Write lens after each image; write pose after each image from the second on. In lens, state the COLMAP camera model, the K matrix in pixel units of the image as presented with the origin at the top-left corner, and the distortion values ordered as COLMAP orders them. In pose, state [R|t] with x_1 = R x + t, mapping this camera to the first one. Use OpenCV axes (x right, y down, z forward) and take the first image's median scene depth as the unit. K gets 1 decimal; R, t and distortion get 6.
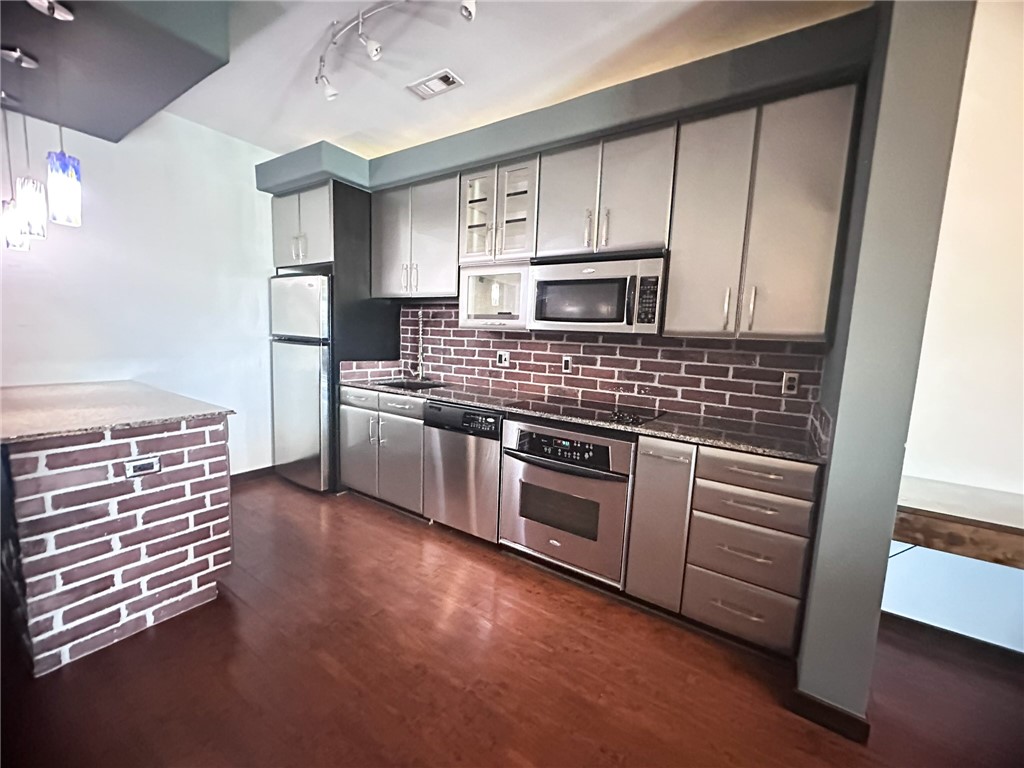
lens RADIAL K [[406.0, 0, 512.0], [0, 406.0, 384.0], [0, 0, 1]] dist [-0.004199, -0.000023]
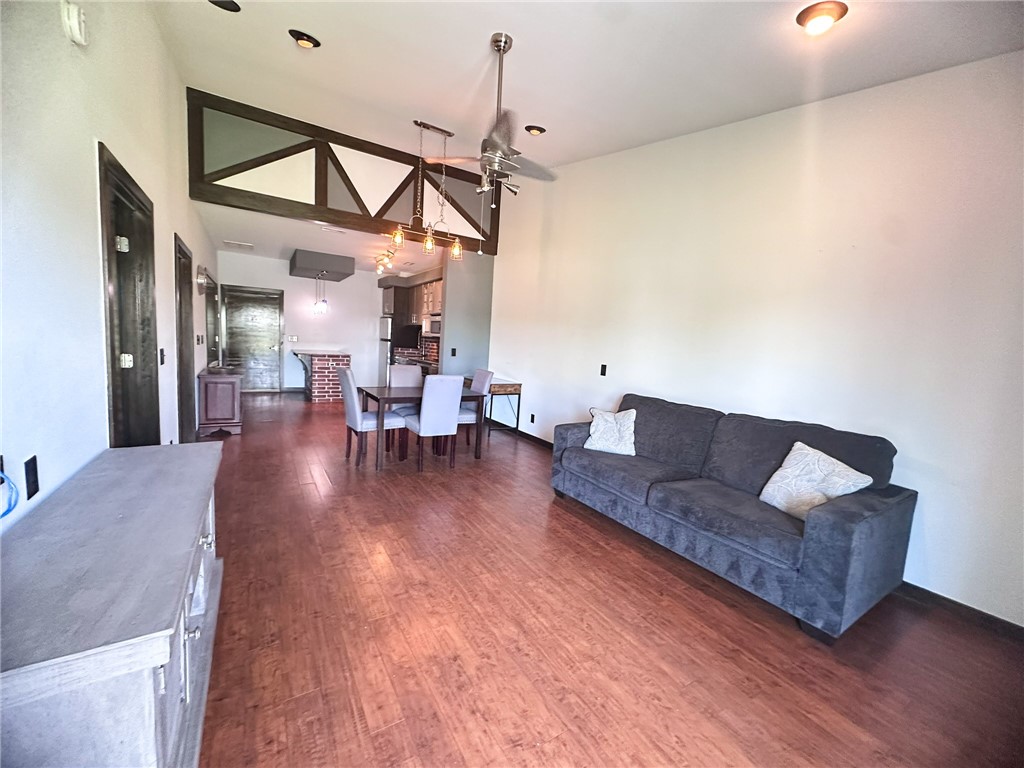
lens RADIAL K [[406.0, 0, 512.0], [0, 406.0, 384.0], [0, 0, 1]] dist [-0.004199, -0.000023]
pose [[0.910074, 0.053694, -0.410953, 1.823590], [-0.069530, 0.997299, -0.023675, 0.253775], [0.408571, 0.050119, 0.911349, -1.504088]]
